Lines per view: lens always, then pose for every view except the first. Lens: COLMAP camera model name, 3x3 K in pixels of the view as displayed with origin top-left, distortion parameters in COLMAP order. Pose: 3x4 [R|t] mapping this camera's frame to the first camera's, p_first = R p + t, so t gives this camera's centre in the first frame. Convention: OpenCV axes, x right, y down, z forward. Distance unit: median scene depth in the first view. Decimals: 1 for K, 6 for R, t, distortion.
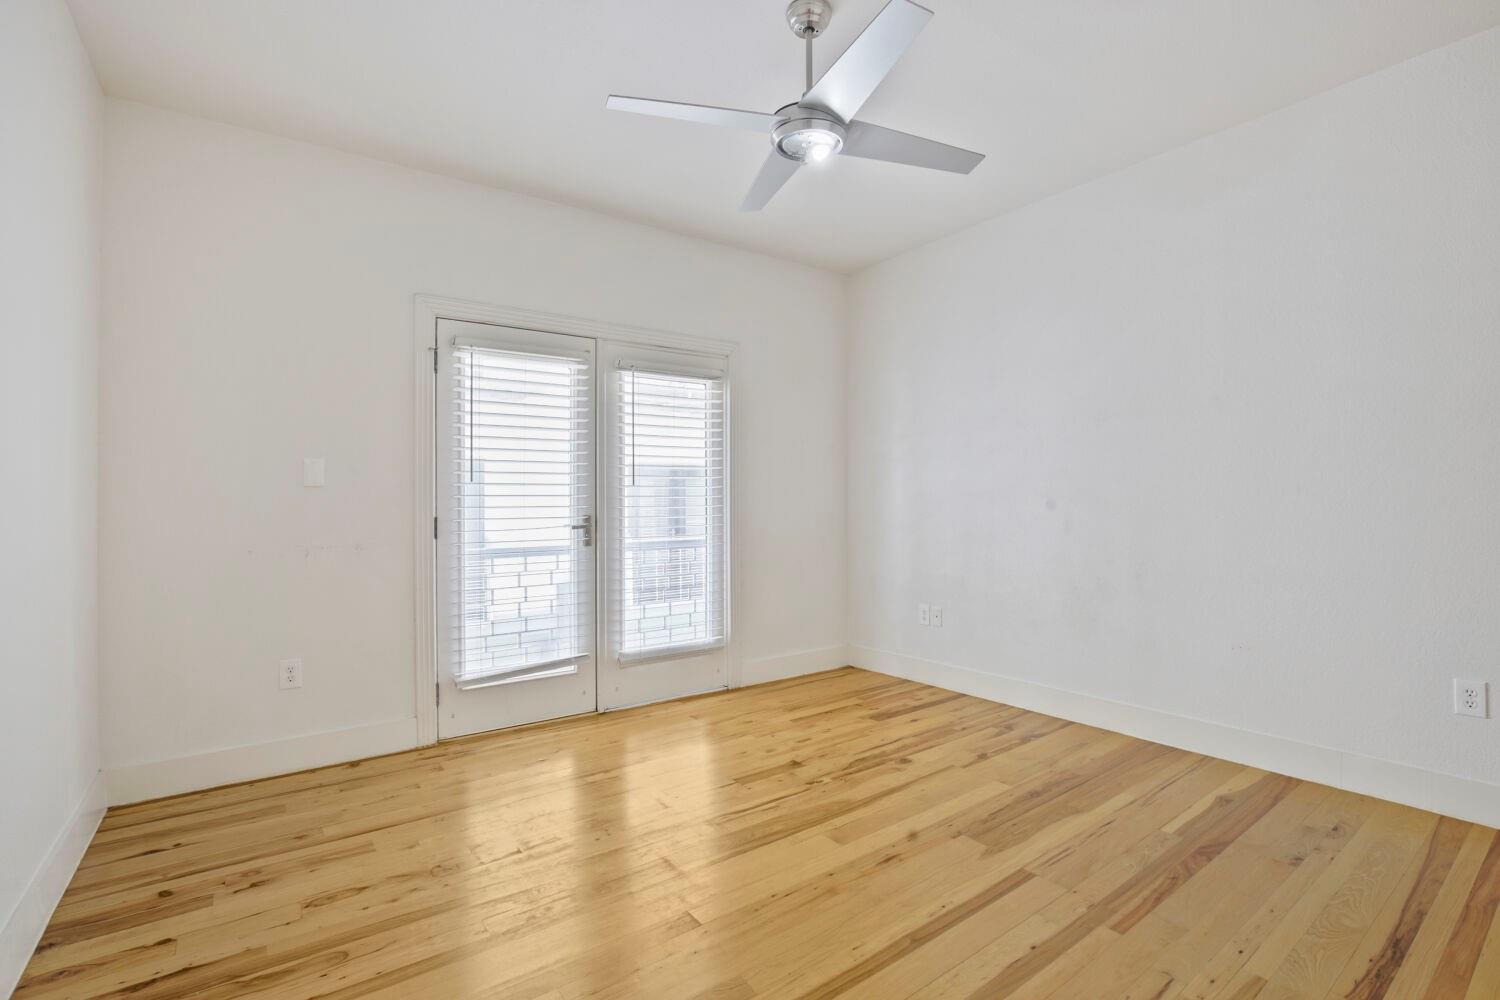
lens RADIAL K [[676.3, 0, 750.0], [0, 676.3, 506.1], [0, 0, 1]] dist [-0.021538, 0.000430]
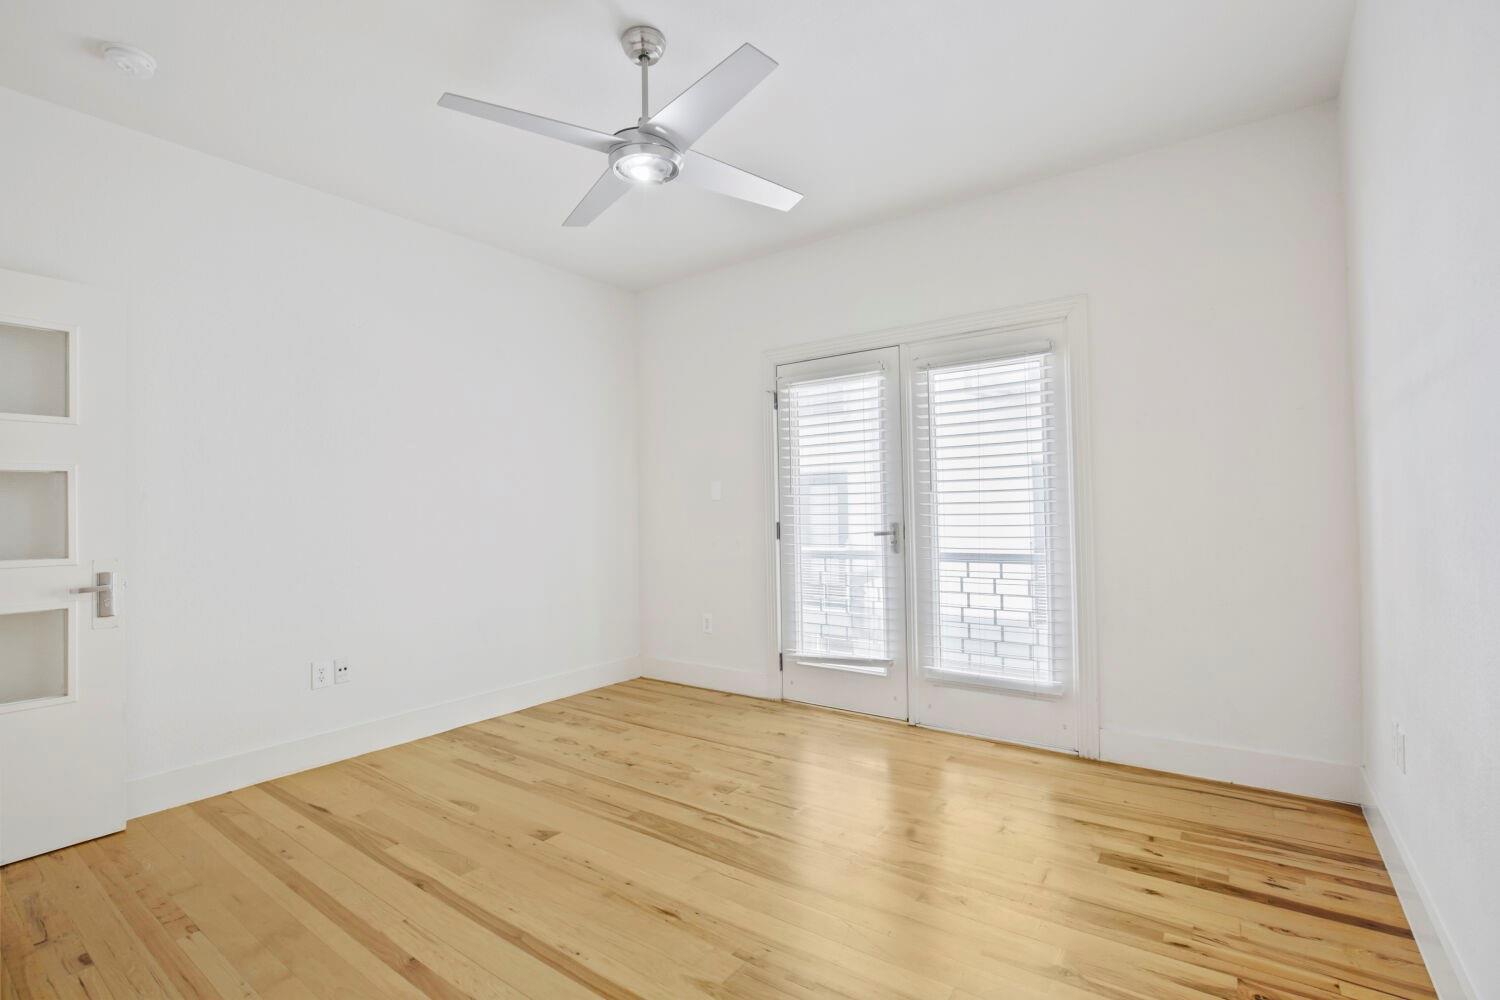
lens RADIAL K [[673.5, 0, 754.3], [0, 673.5, 497.6], [0, 0, 1]] dist [-0.023135, 0.000829]
pose [[0.321223, -0.017998, -0.946833, 0.663305], [0.010280, 0.999827, -0.015518, -0.010534], [0.946948, -0.004749, 0.321352, 0.495836]]
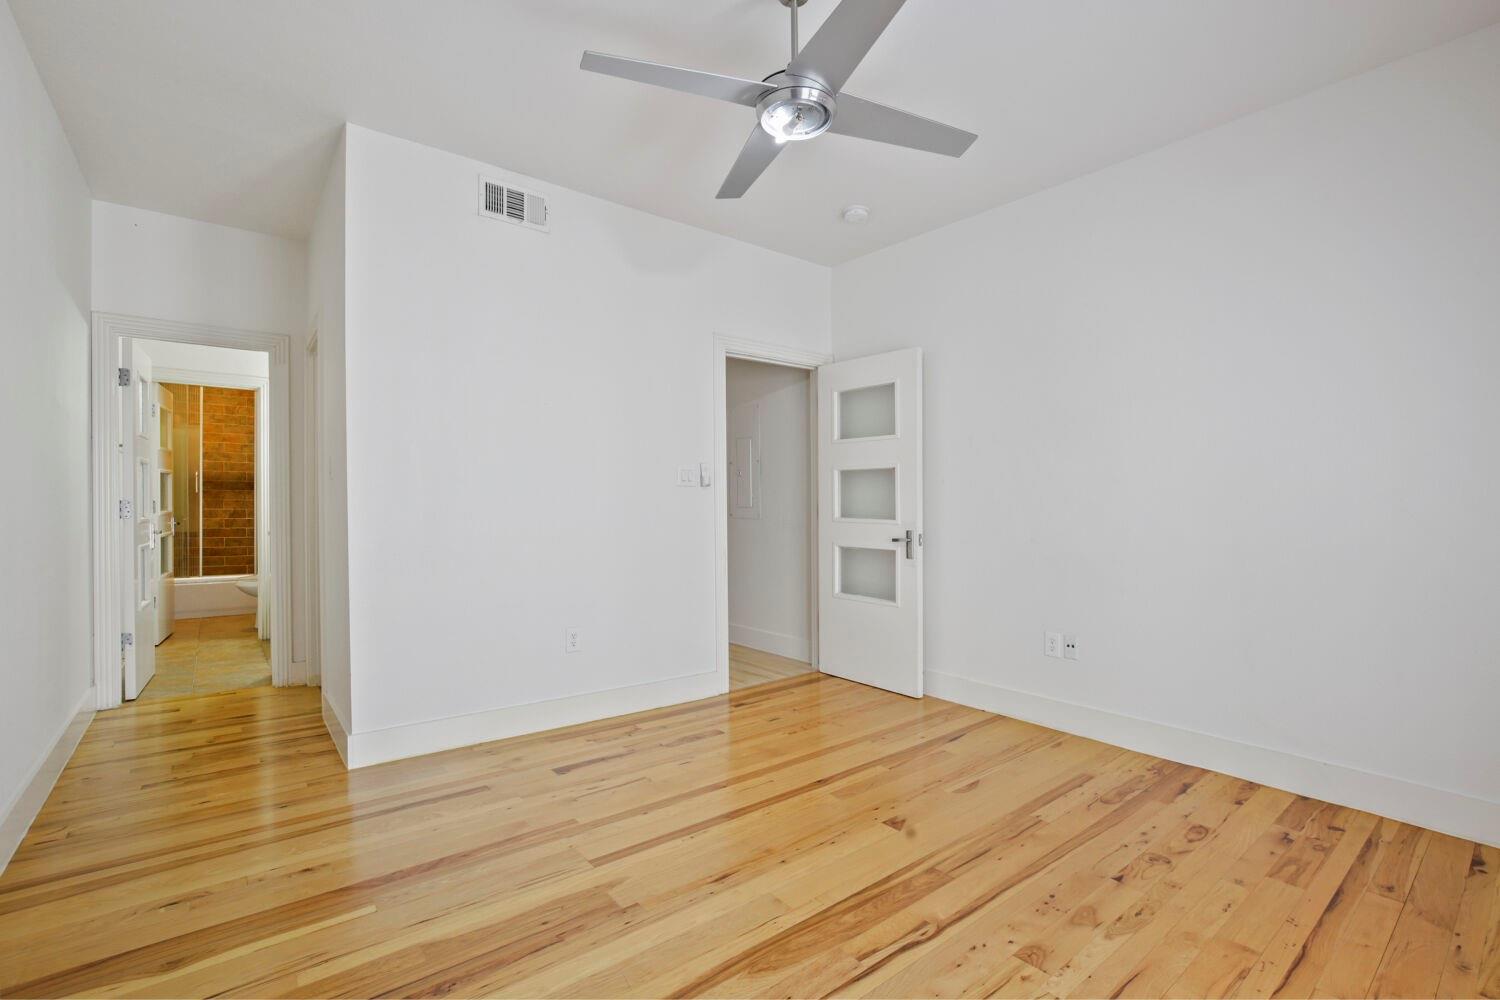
lens RADIAL K [[695.5, 0, 750.0], [0, 695.5, 500.0], [0, 0, 1]] dist [-0.022586, 0.005685]
pose [[-0.998166, 0.002789, -0.060473, 0.135511], [0.002130, 0.999938, 0.010960, -0.013624], [0.060500, 0.010812, -0.998110, 1.189401]]
